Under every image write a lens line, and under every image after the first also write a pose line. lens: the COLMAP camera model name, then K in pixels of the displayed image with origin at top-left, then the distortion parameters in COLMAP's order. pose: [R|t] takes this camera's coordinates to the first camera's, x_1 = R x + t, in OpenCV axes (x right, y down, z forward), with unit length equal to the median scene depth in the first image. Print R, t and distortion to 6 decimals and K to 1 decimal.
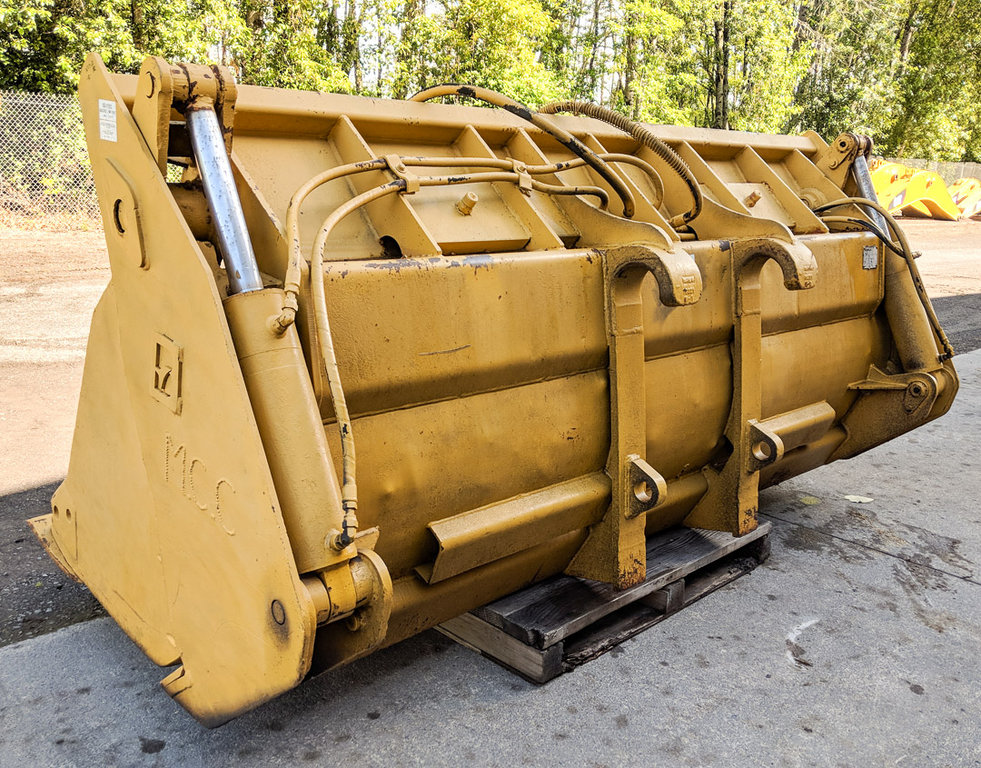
lens RADIAL K [[927.7, 0, 489.2], [0, 927.7, 400.7], [0, 0, 1]] dist [0.016325, 0.000000]
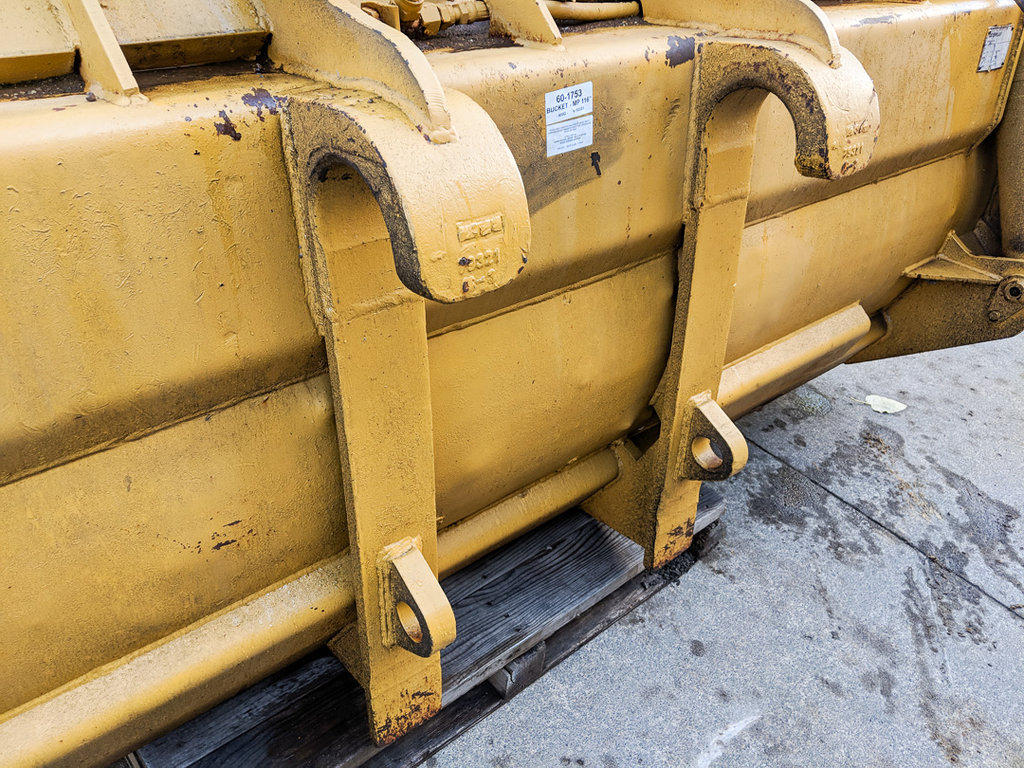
lens RADIAL K [[848.9, 0, 521.5], [0, 848.9, 399.1], [0, 0, 1]] dist [0.024412, -0.049346]
pose [[0.996658, 0.078542, -0.022466, 0.190924], [-0.065167, 0.930232, 0.361141, -0.146988], [0.049263, -0.358470, 0.932241, 0.535215]]
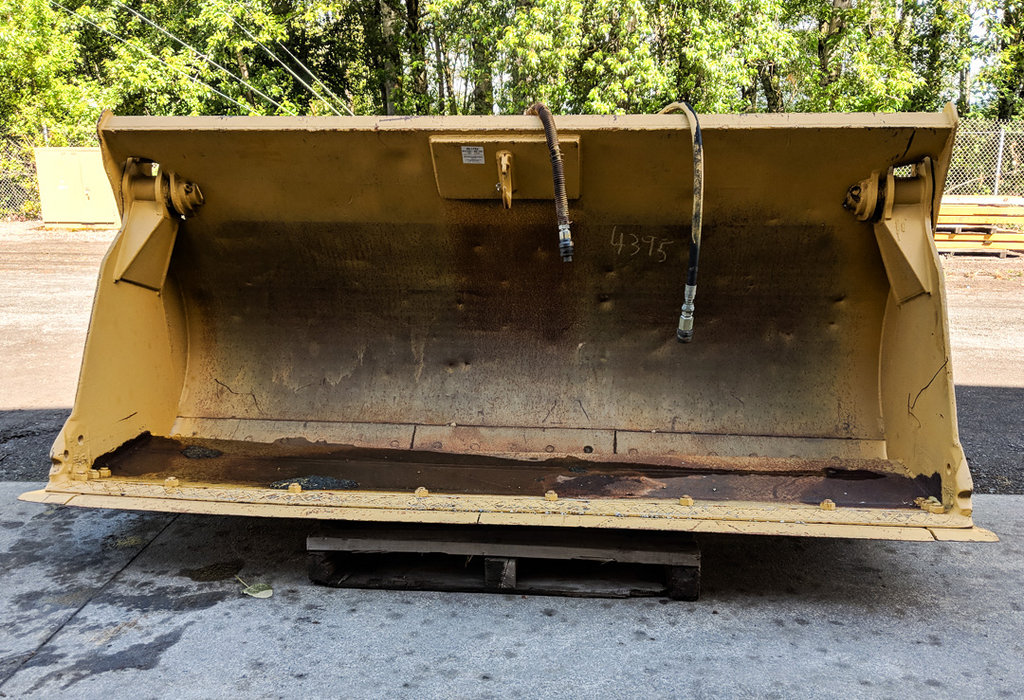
lens RADIAL K [[948.8, 0, 512.0], [0, 948.8, 360.0], [0, 0, 1]] dist [-0.001098, 0.000000]
pose [[0.688294, 0.105466, -0.717725, 1.404998], [-0.156353, 0.987689, -0.004806, -0.133648], [0.708382, 0.115527, 0.696311, 0.816043]]
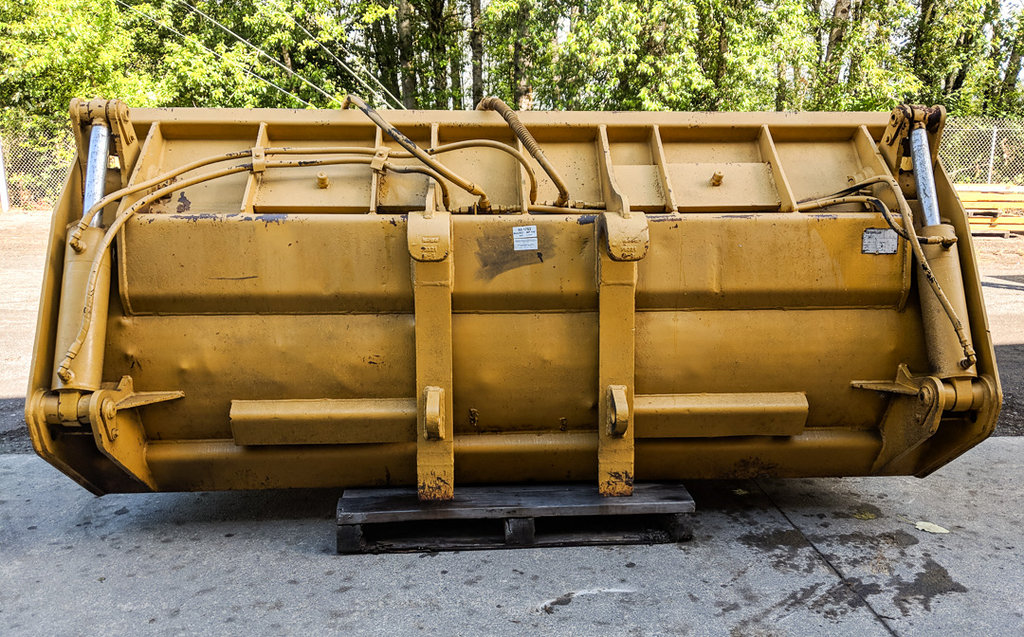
lens RADIAL K [[866.3, 0, 507.5], [0, 866.3, 340.3], [0, 0, 1]] dist [0.041683, -0.055254]
pose [[0.757615, 0.097843, -0.645326, 0.810408], [-0.138332, 0.990310, -0.012254, -0.000695], [0.637874, 0.098553, 0.763809, 0.173017]]
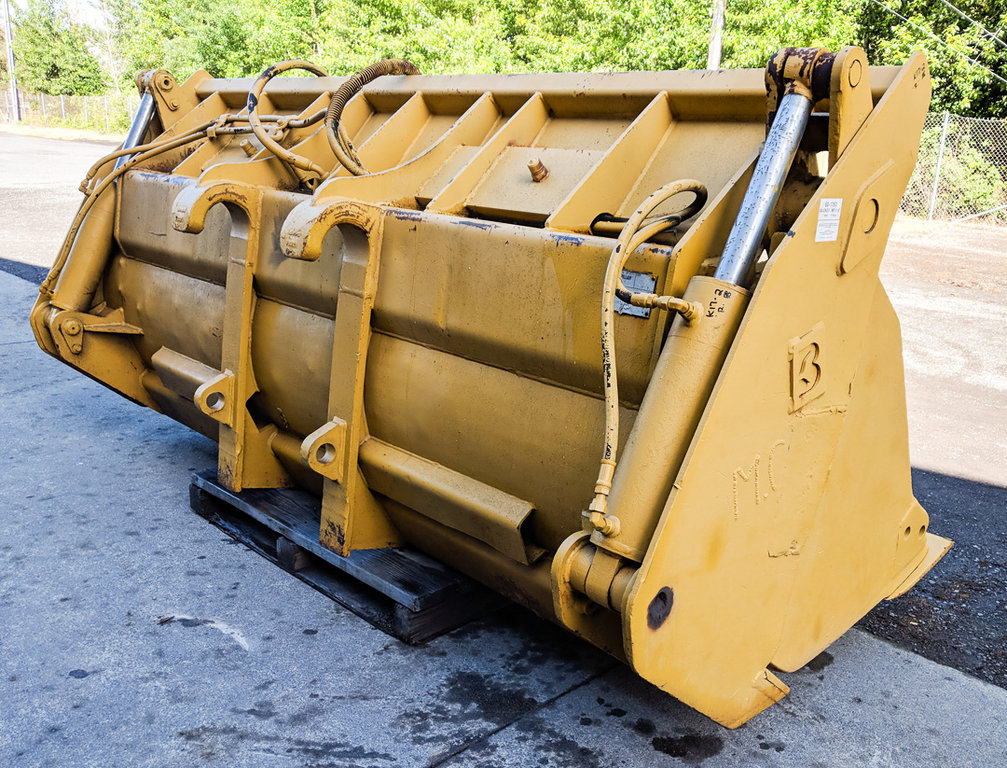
lens RADIAL K [[915.3, 0, 521.9], [0, 915.3, 434.6], [0, 0, 1]] dist [0.031144, -0.059924]
pose [[0.004938, 0.270701, -0.962651, 1.085418], [-0.298891, 0.919055, 0.256908, -0.229457], [0.954275, 0.286459, 0.085449, 1.089405]]
